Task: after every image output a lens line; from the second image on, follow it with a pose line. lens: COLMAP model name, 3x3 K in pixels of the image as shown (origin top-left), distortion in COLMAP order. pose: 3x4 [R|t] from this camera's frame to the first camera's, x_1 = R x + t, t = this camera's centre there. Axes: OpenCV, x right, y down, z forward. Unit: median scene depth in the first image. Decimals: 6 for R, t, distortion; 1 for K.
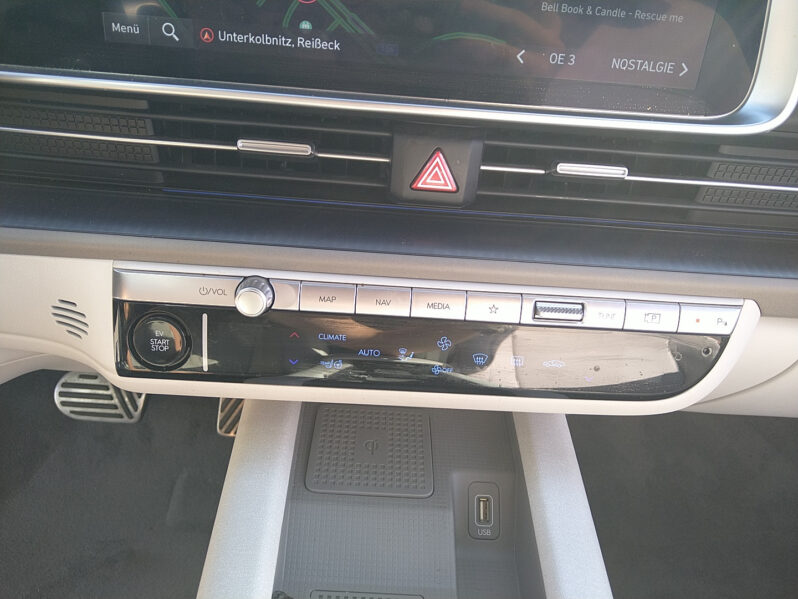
lens RADIAL K [[619.2, 0, 399.0], [0, 619.2, 299.5], [0, 0, 1]] dist [0.005906, -0.018551]
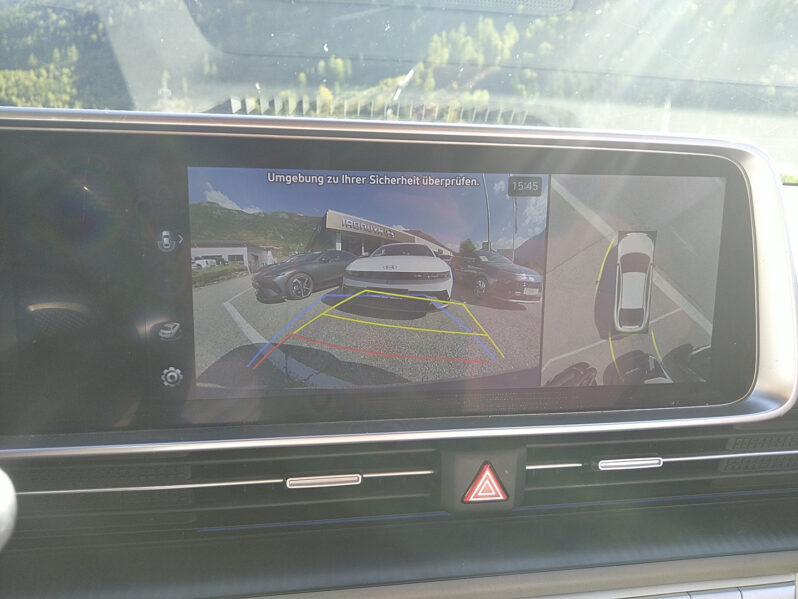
lens RADIAL K [[619.2, 0, 399.0], [0, 619.2, 299.5], [0, 0, 1]] dist [0.005906, -0.018551]
pose [[0.986488, -0.081007, 0.142404, -0.198521], [0.116268, 0.958537, -0.260170, -0.248475], [-0.115424, 0.273212, 0.955004, -0.022531]]
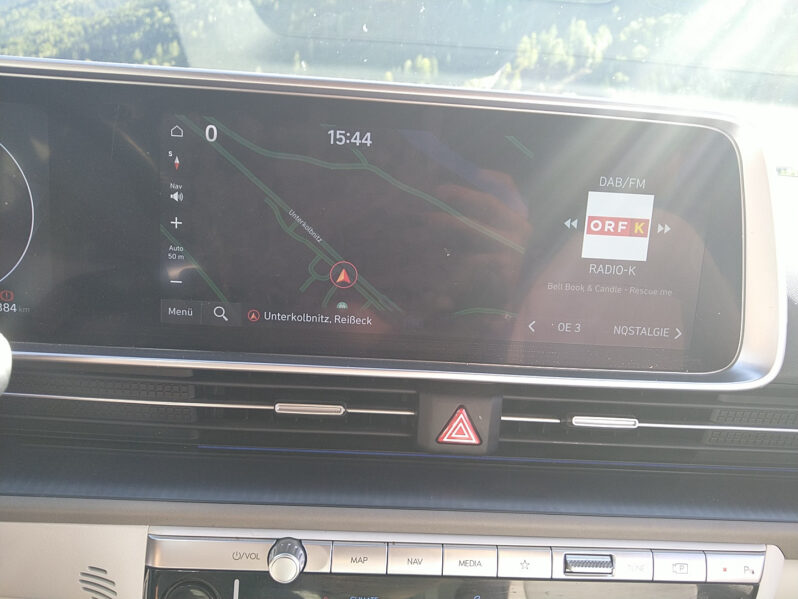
lens RADIAL K [[619.2, 0, 399.0], [0, 619.2, 299.5], [0, 0, 1]] dist [0.005906, -0.018551]
pose [[0.999474, -0.019292, 0.026069, -0.069298], [0.025604, 0.962746, -0.269193, -0.133266], [-0.019905, 0.269719, 0.962733, -0.083178]]
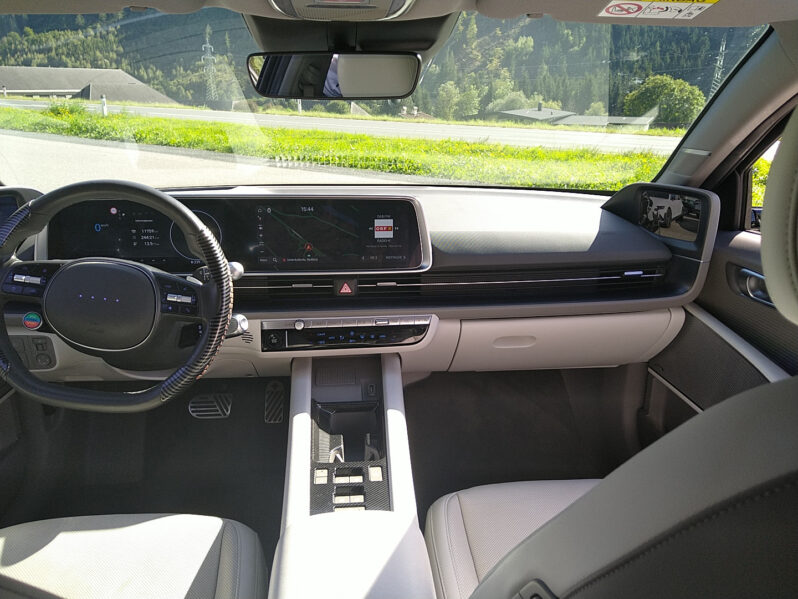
lens RADIAL K [[619.2, 0, 399.0], [0, 619.2, 299.5], [0, 0, 1]] dist [0.005906, -0.018551]
pose [[0.993634, -0.090819, 0.066656, 0.124768], [0.102289, 0.975248, -0.196029, 0.624671], [-0.047203, 0.201600, 0.978330, -2.650808]]
